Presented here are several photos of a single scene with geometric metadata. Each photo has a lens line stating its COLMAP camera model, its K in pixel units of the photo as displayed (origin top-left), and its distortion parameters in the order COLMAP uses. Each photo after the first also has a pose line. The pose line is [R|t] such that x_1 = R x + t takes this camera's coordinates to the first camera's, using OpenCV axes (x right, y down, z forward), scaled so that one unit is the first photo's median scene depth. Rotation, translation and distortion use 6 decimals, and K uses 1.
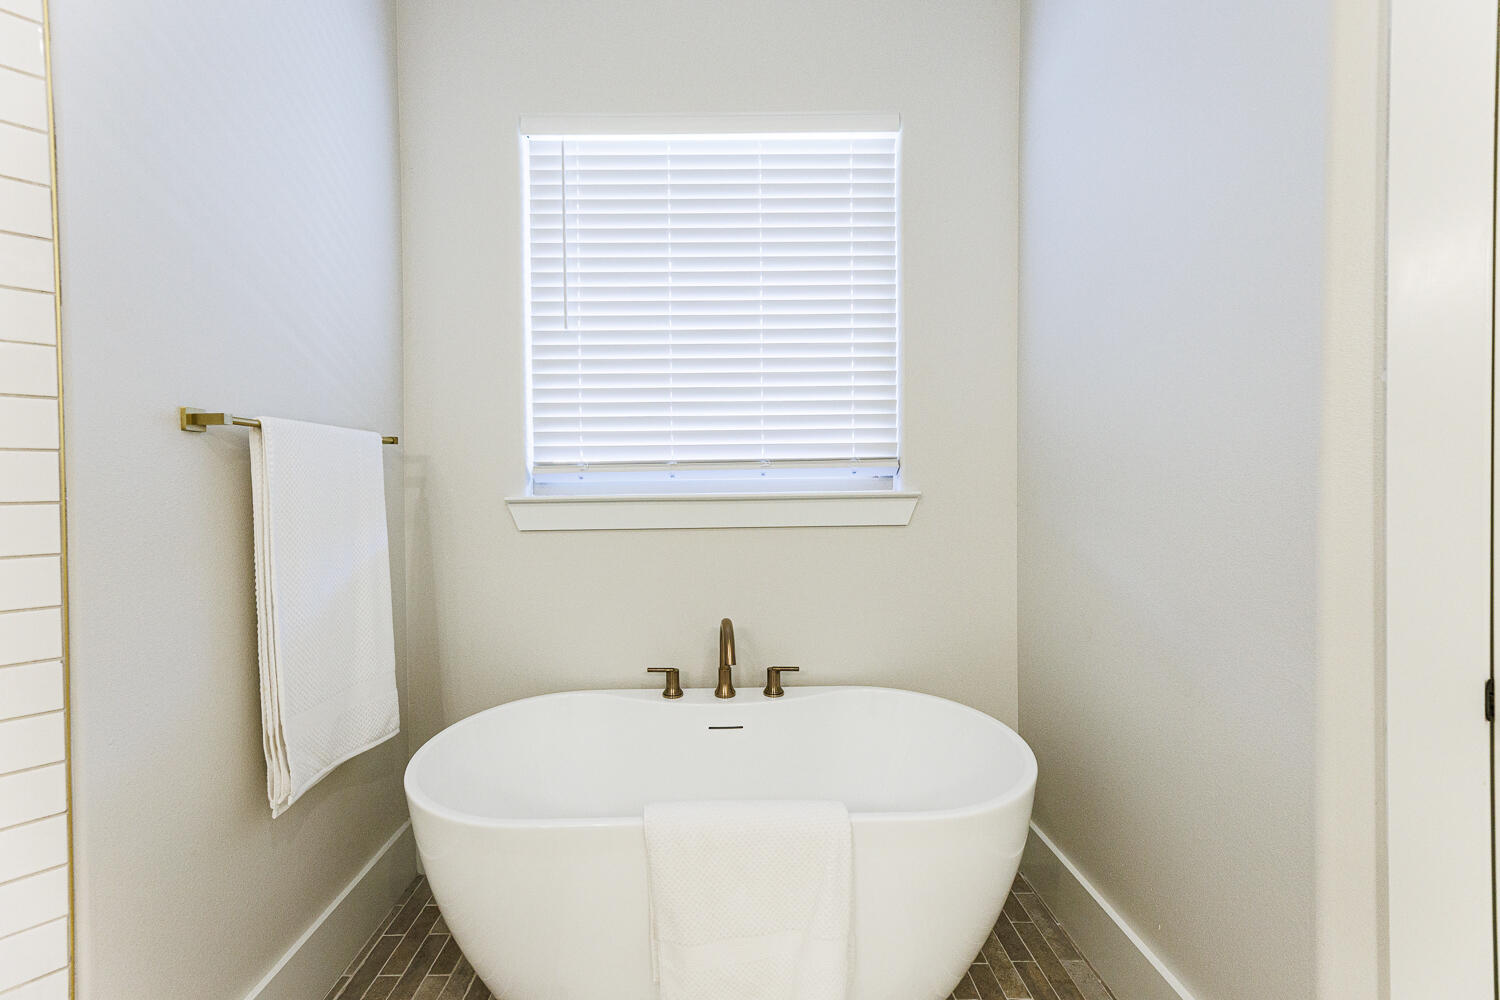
lens RADIAL K [[612.2, 0, 755.0], [0, 612.2, 462.9], [0, 0, 1]] dist [0.006545, 0.000864]
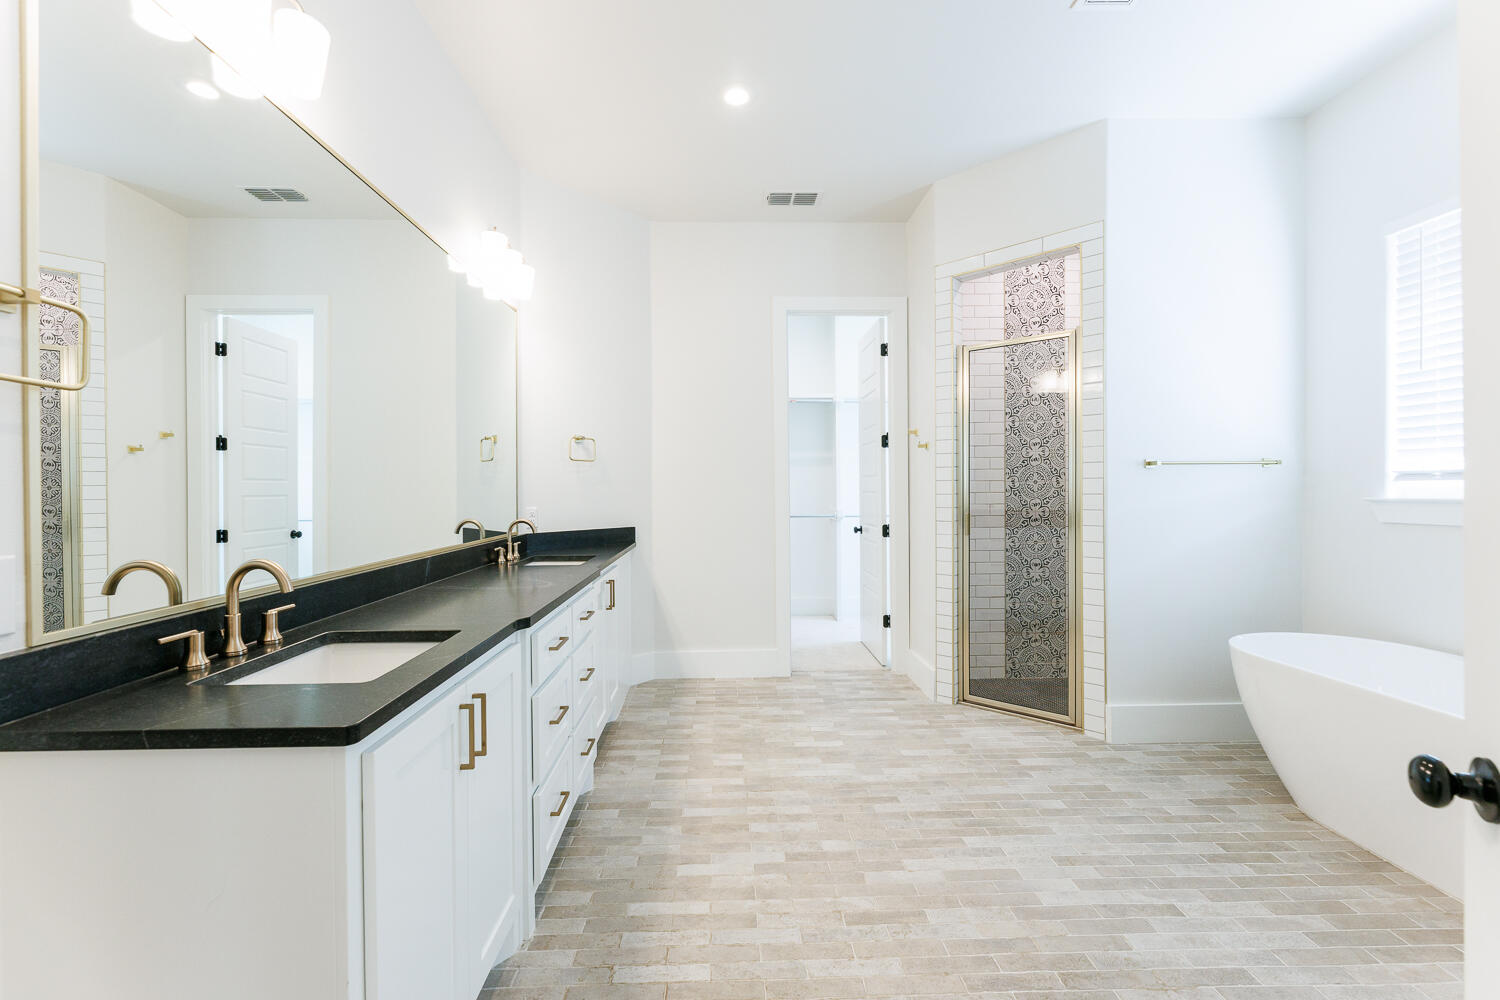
lens RADIAL K [[612.2, 0, 735.0], [0, 612.2, 487.8], [0, 0, 1]] dist [0.006545, 0.000864]
pose [[0.016424, 0.008049, -0.999833, 0.971677], [-0.020245, 0.999765, 0.007716, 0.051954], [0.999660, 0.020114, 0.016583, -0.470192]]
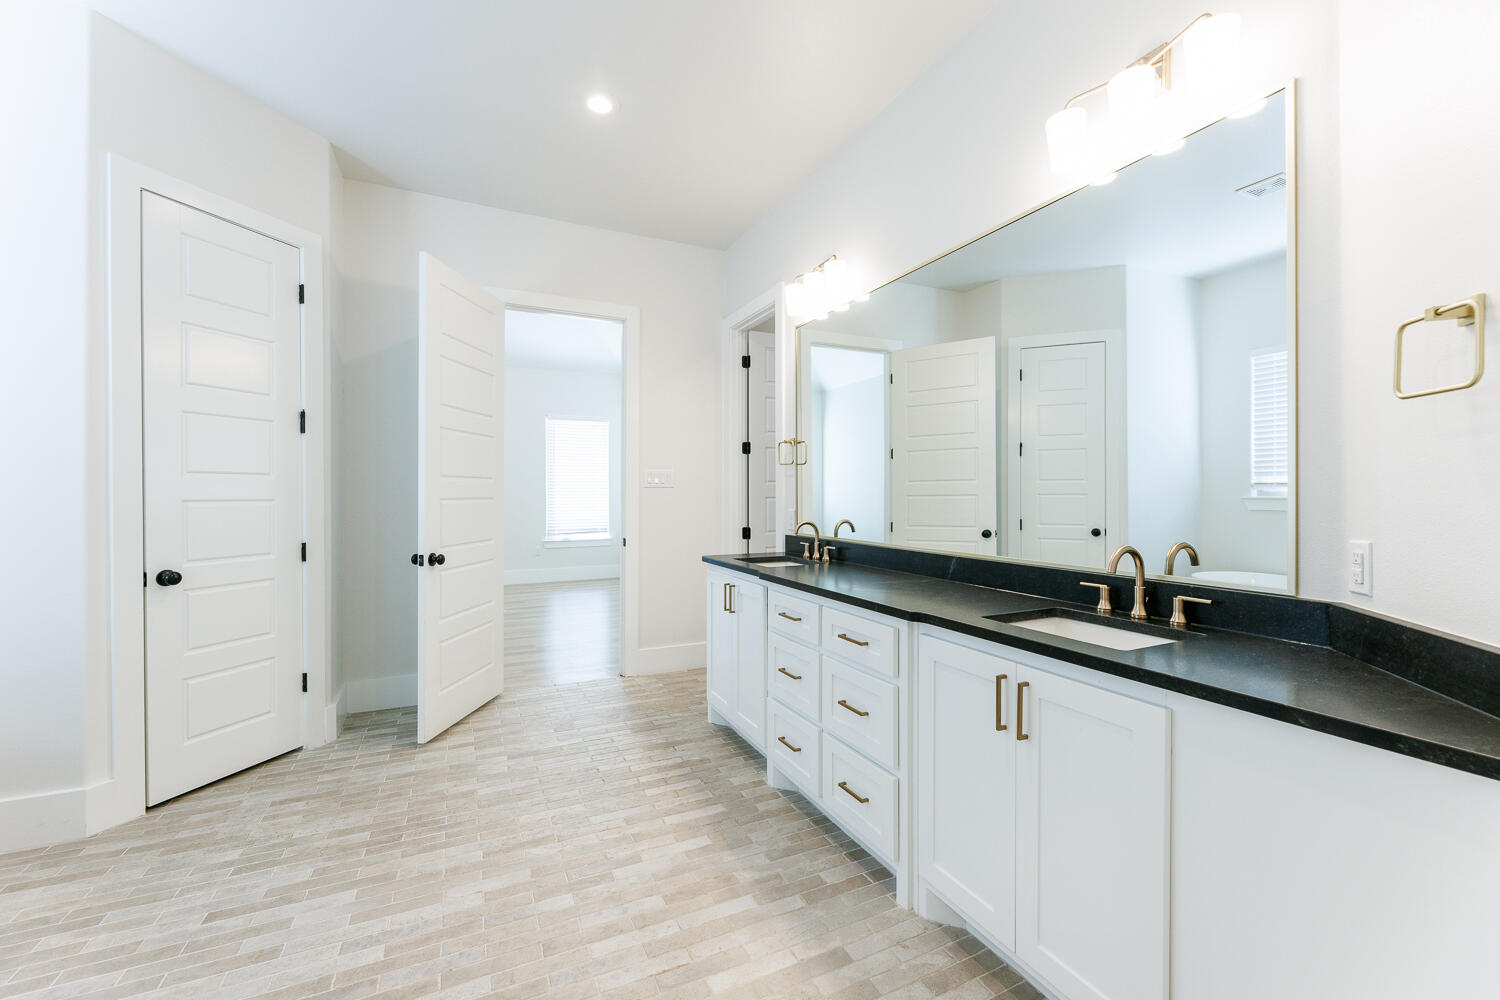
lens RADIAL K [[612.2, 0, 754.0], [0, 612.2, 490.5], [0, 0, 1]] dist [0.006545, 0.000864]
pose [[-0.428634, 0.013869, 0.903372, -1.166281], [0.031786, 0.999495, -0.000262, 0.060395], [-0.902919, 0.028602, -0.428858, -0.136720]]
